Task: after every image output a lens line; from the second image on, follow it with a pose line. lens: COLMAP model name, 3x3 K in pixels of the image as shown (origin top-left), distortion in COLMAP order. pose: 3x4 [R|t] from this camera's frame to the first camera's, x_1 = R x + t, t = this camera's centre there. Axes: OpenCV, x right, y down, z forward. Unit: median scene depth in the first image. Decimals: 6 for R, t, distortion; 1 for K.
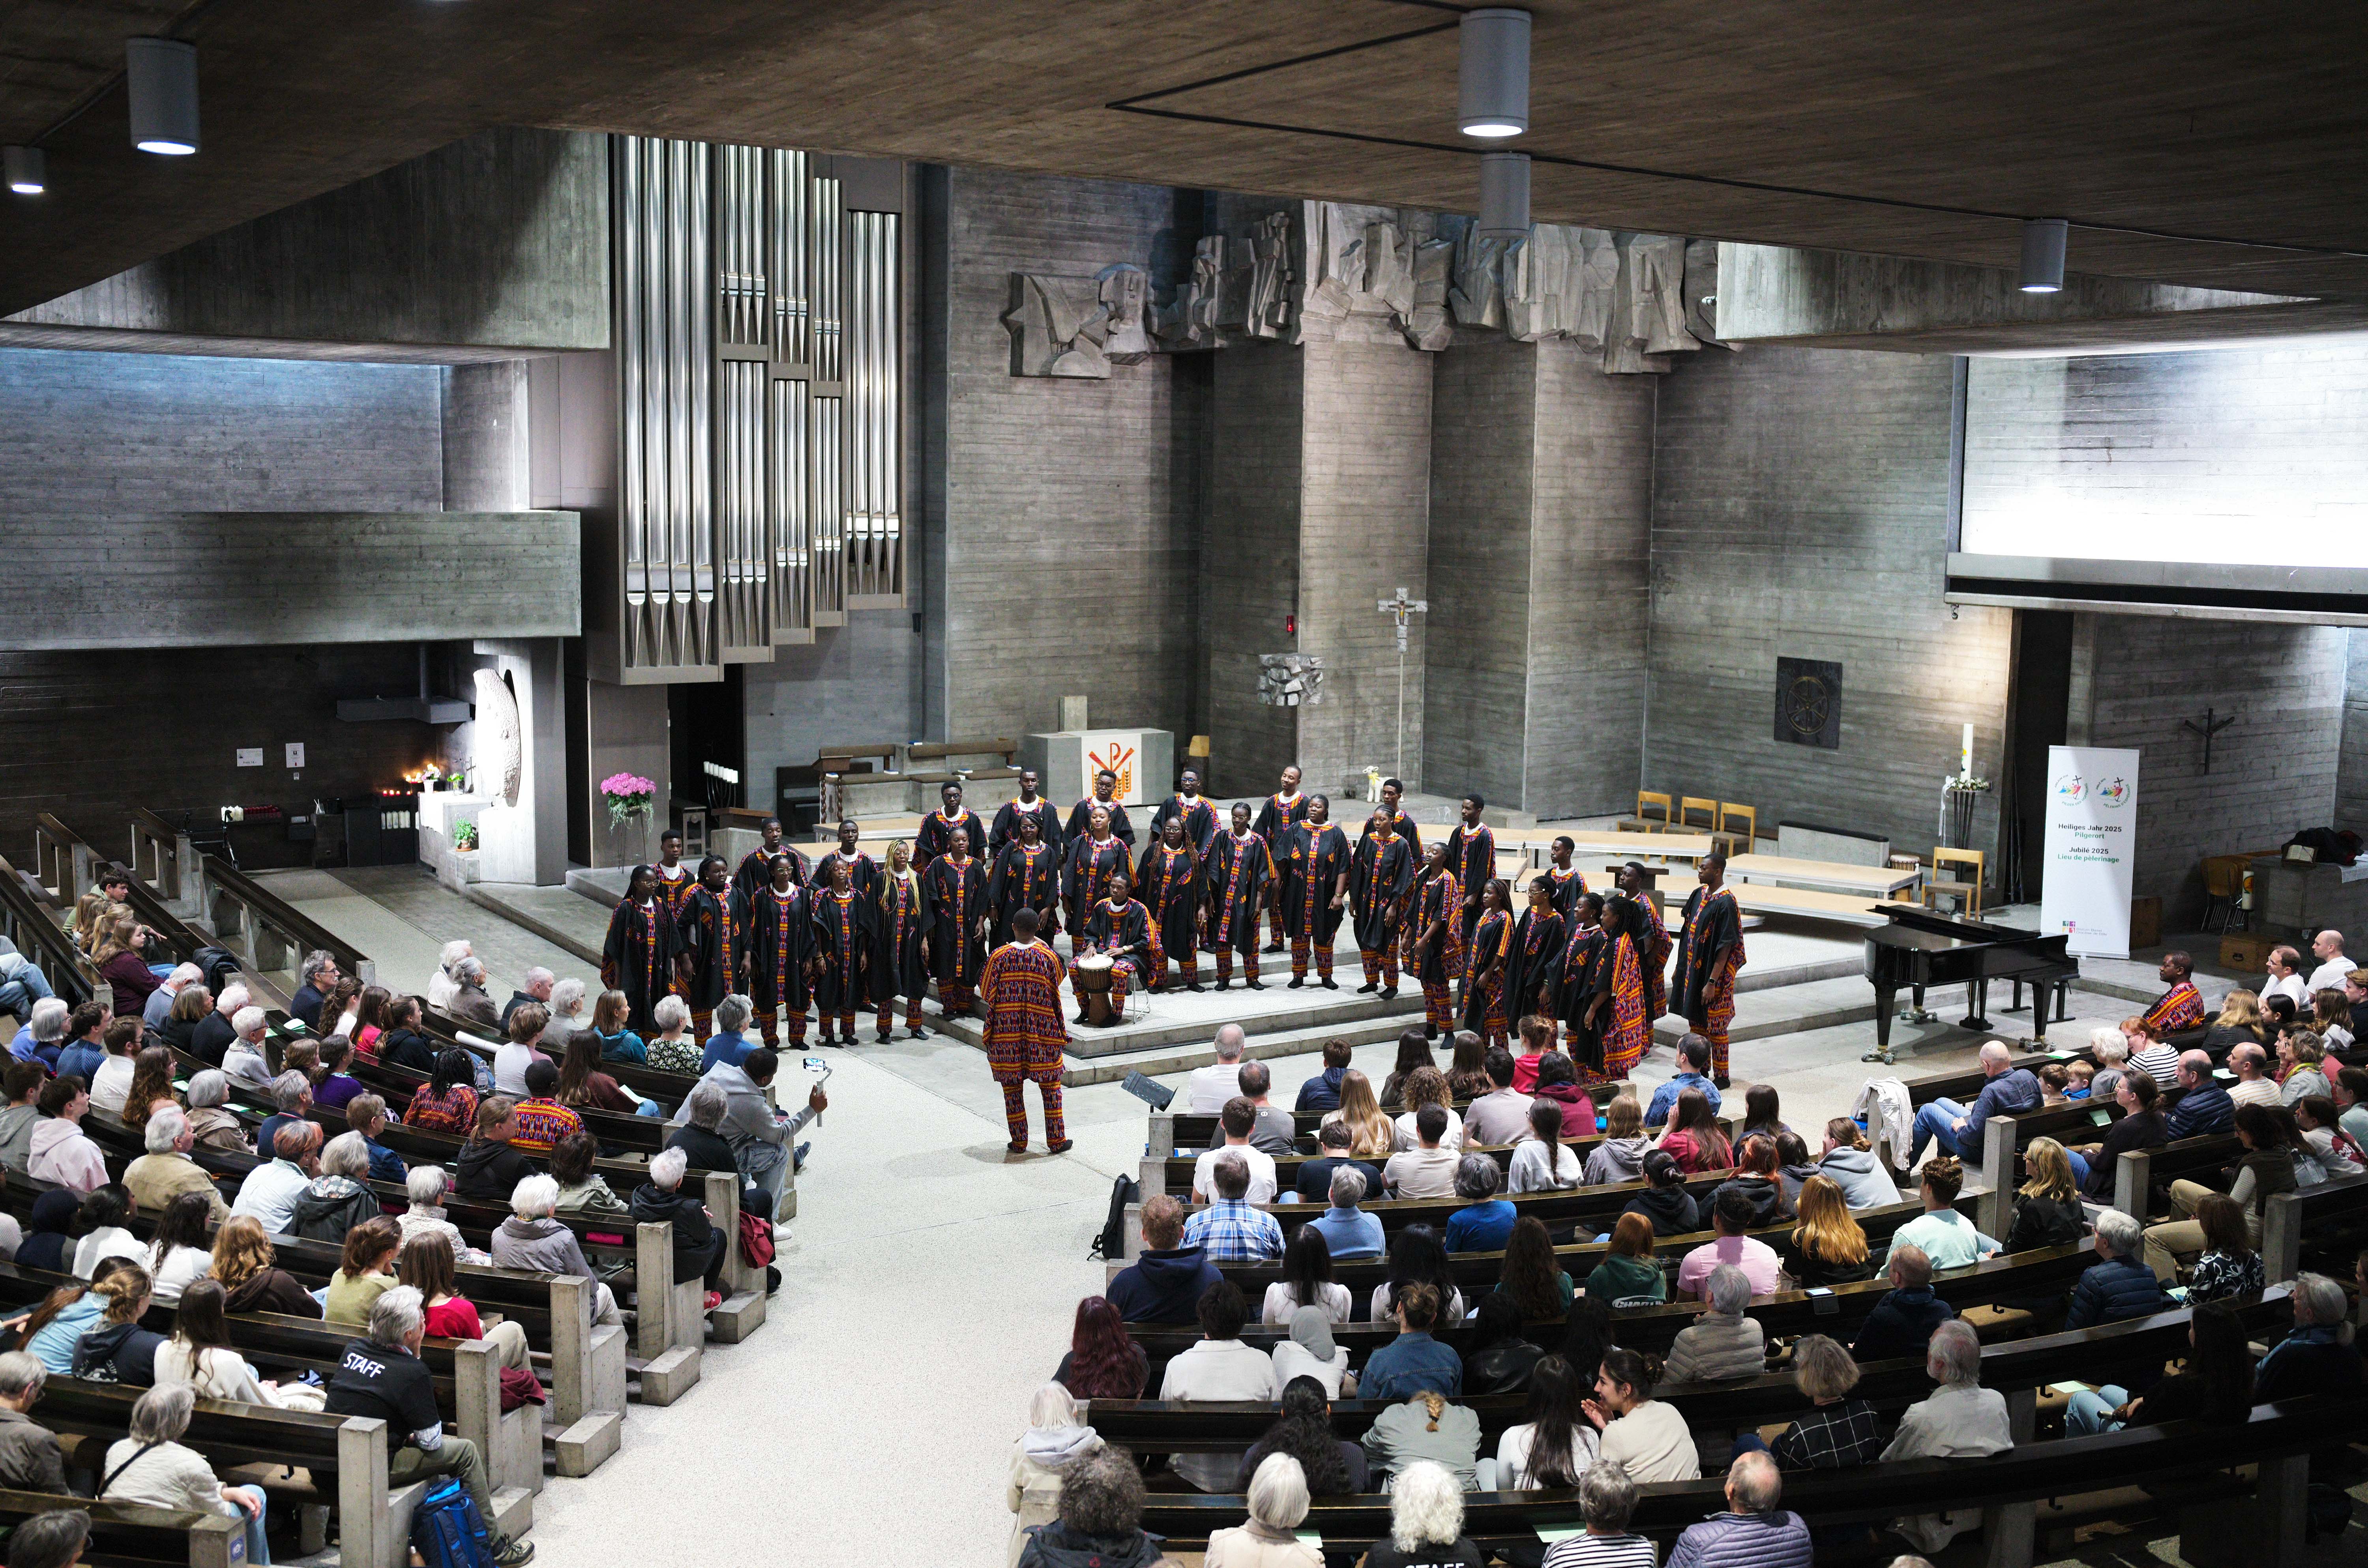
lens RADIAL K [[2377.8, 0, 1184.0], [0, 2377.8, 784.0], [0, 0, 1]] dist [-0.095701, 0.317078]
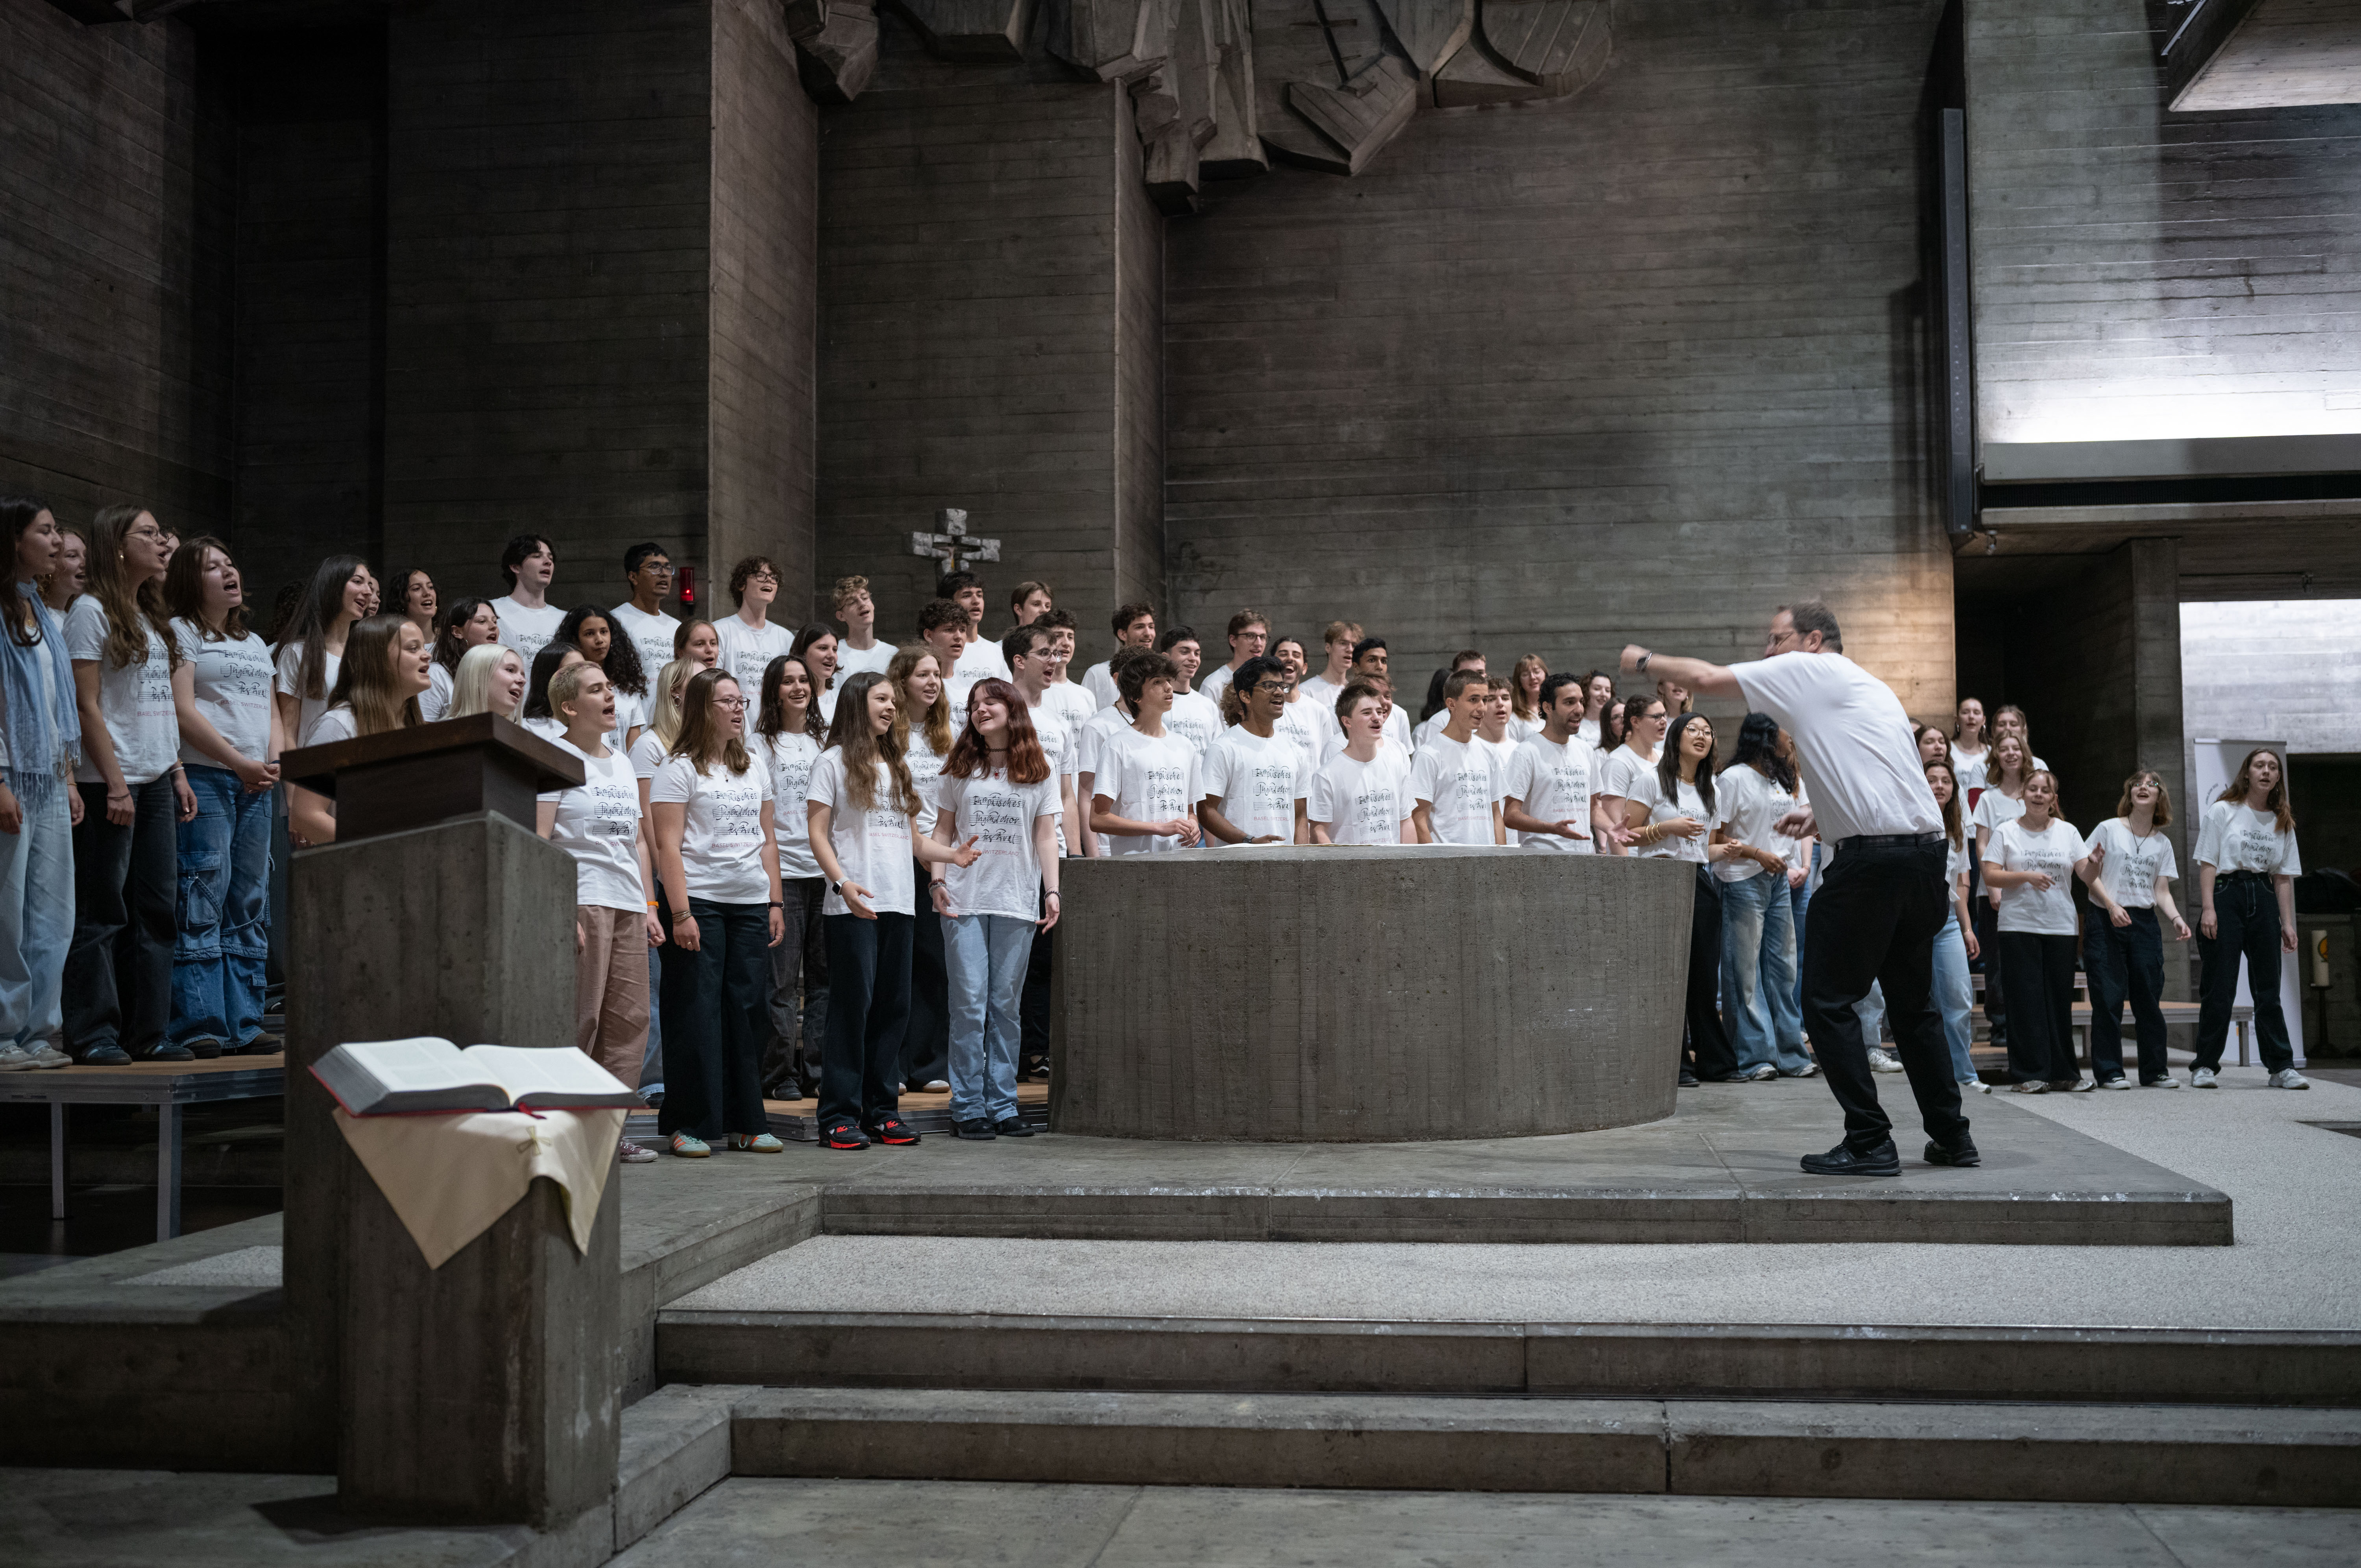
lens RADIAL K [[2437.6, 0, 1210.7], [0, 2437.6, 782.2], [0, 0, 1]] dist [-0.017133, 0.039988]
pose [[0.652320, 0.022636, 0.757605, -0.248405], [0.111515, 0.985810, -0.125472, 0.040051], [-0.749695, 0.166332, 0.640540, 0.654123]]
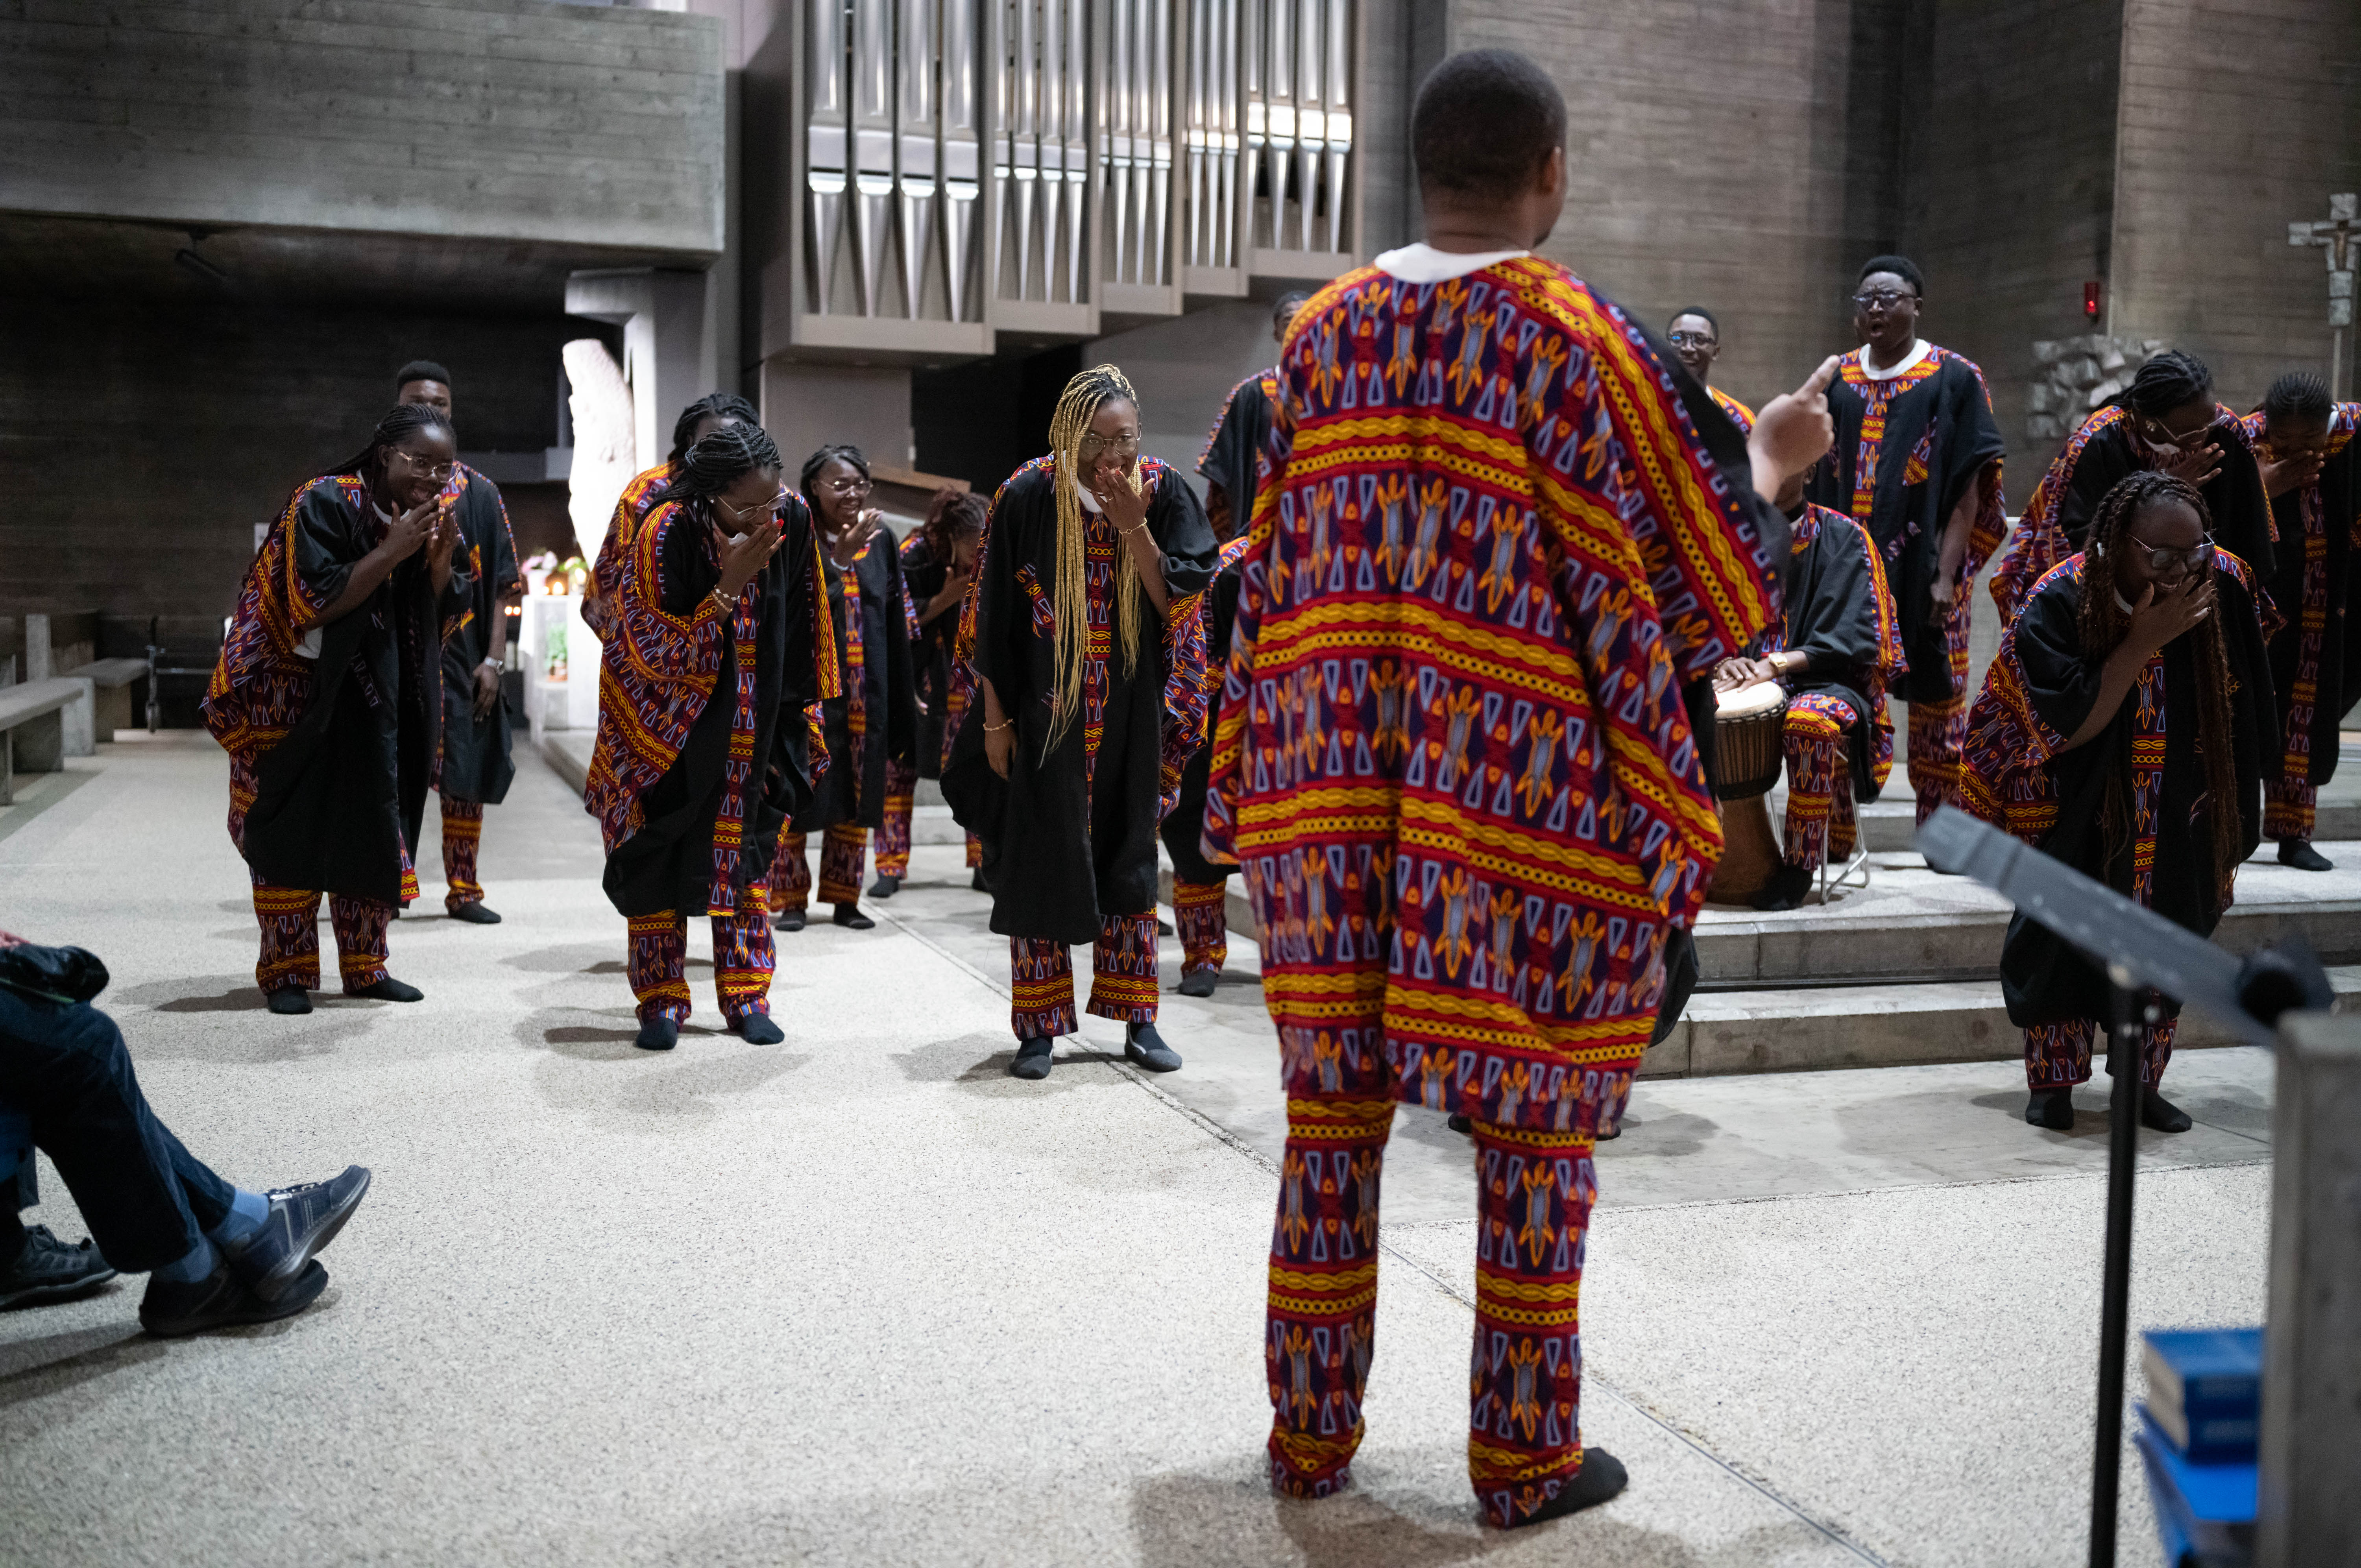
lens RADIAL K [[2384.1, 0, 1182.7], [0, 2384.1, 790.0], [0, 0, 1]] dist [-0.008467, 0.031763]
pose [[0.968482, 0.023797, -0.247945, -0.016389], [-0.035138, 0.998524, -0.041414, 0.070735], [0.246594, 0.048821, 0.967888, 0.465599]]
